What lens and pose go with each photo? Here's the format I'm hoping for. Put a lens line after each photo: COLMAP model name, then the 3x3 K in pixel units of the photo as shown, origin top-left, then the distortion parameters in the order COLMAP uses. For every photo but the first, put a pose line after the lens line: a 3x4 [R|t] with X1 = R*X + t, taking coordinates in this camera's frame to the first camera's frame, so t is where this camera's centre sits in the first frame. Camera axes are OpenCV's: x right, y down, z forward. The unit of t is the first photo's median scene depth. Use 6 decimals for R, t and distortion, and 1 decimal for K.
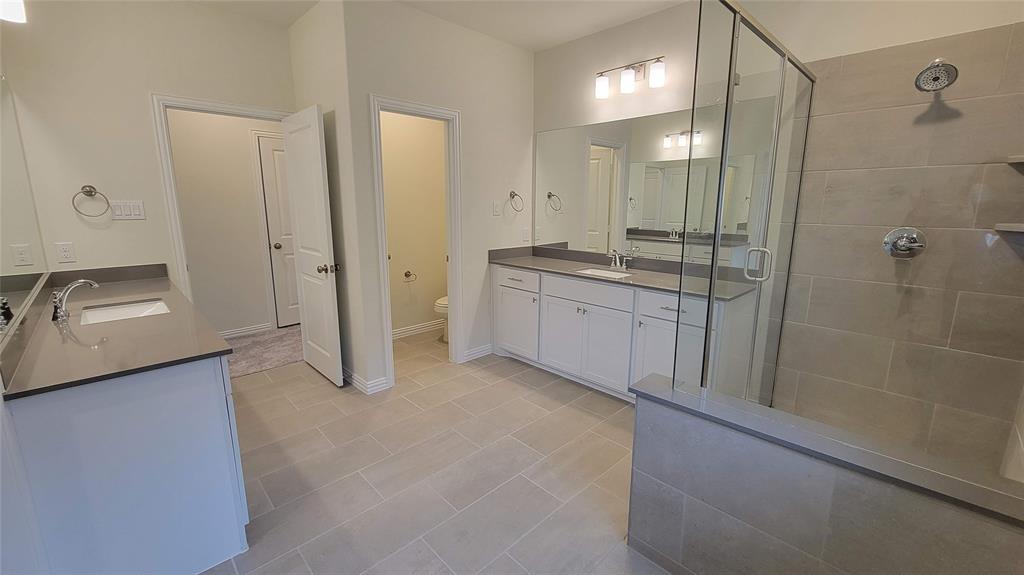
lens RADIAL K [[421.2, 0, 512.0], [0, 421.2, 287.5], [0, 0, 1]] dist [-0.001141, -0.000100]
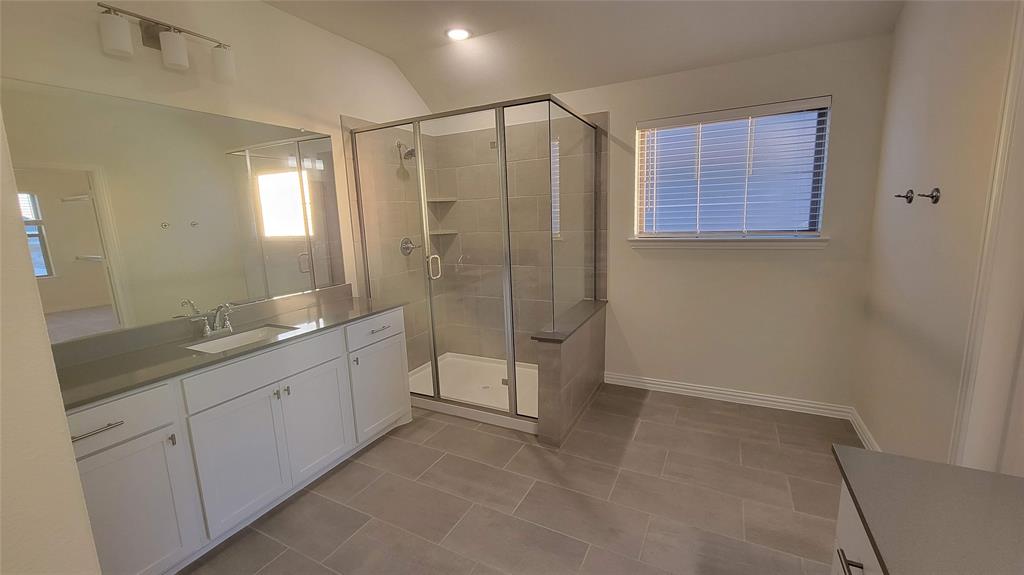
lens RADIAL K [[421.2, 0, 512.0], [0, 421.2, 287.5], [0, 0, 1]] dist [-0.001141, -0.000100]
pose [[-0.314208, -0.154598, 0.936682, -0.615232], [0.233519, 0.943751, 0.234098, -0.194345], [-0.920186, 0.292288, -0.260432, 0.869213]]
